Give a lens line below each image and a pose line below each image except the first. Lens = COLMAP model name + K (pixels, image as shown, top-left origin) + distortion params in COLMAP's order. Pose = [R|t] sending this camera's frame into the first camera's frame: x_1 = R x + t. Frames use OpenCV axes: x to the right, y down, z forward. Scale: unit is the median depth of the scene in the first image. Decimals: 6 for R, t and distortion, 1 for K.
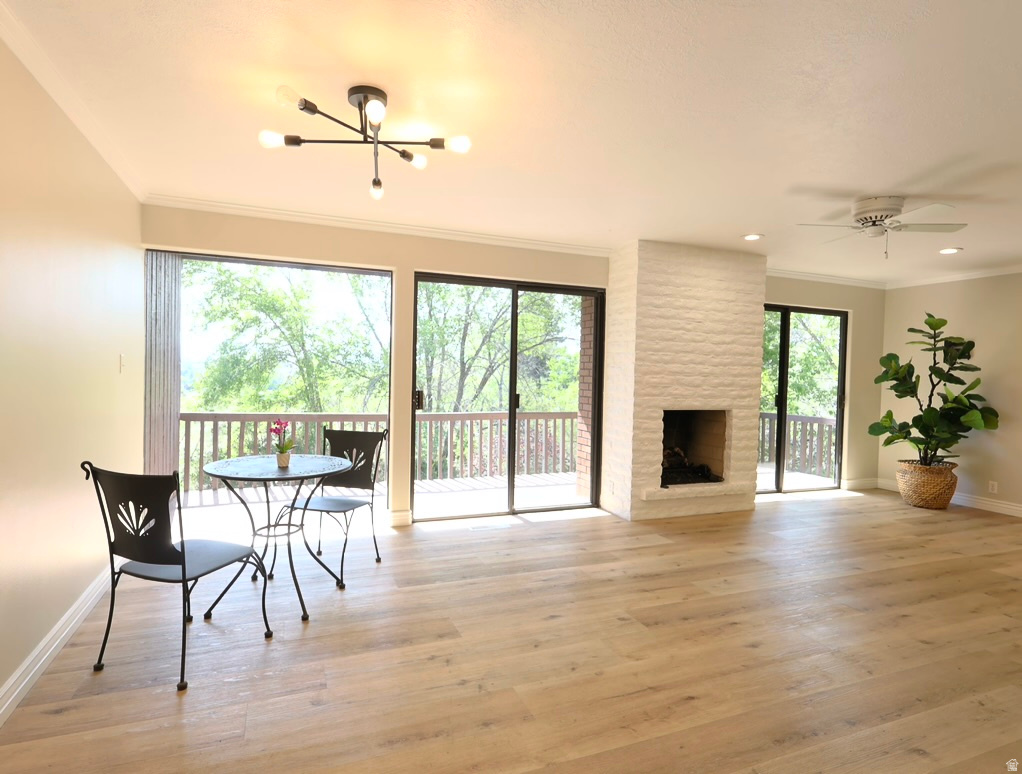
lens RADIAL K [[564.3, 0, 507.5], [0, 564.3, 386.7], [0, 0, 1]] dist [0.000088, 0.001338]
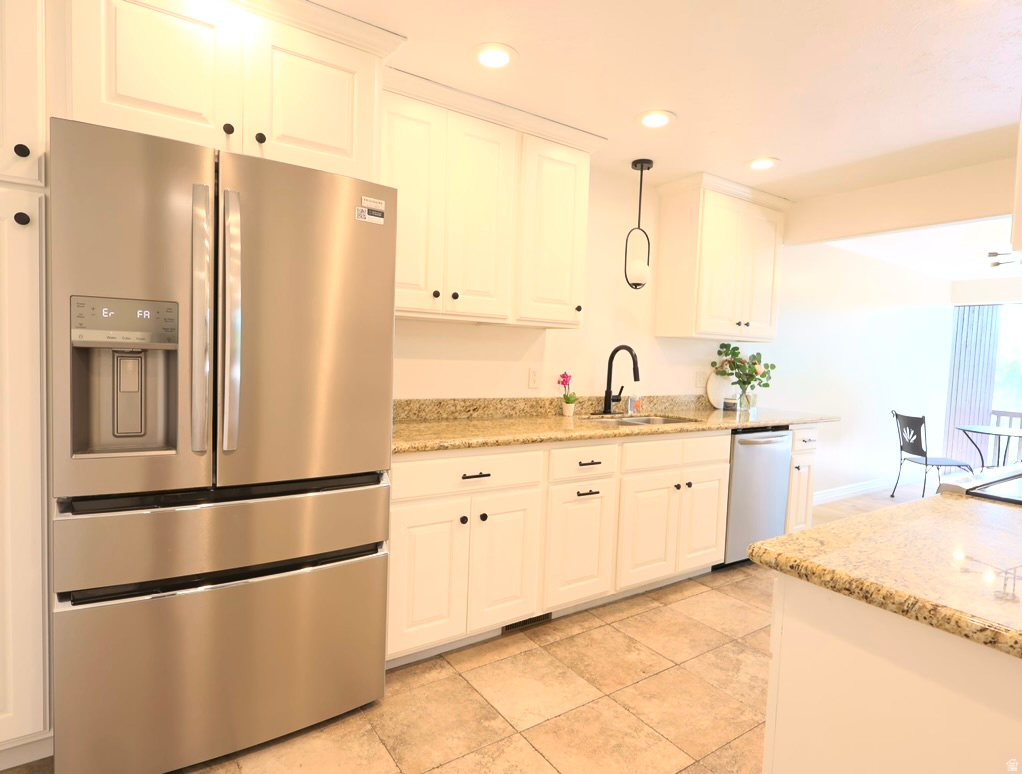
lens RADIAL K [[564.3, 0, 507.5], [0, 564.3, 386.7], [0, 0, 1]] dist [0.000088, 0.001338]
pose [[0.218421, 0.039504, -0.975055, 1.287783], [-0.062490, 0.997696, 0.026423, 0.070227], [0.973852, 0.055160, 0.220386, -1.193754]]
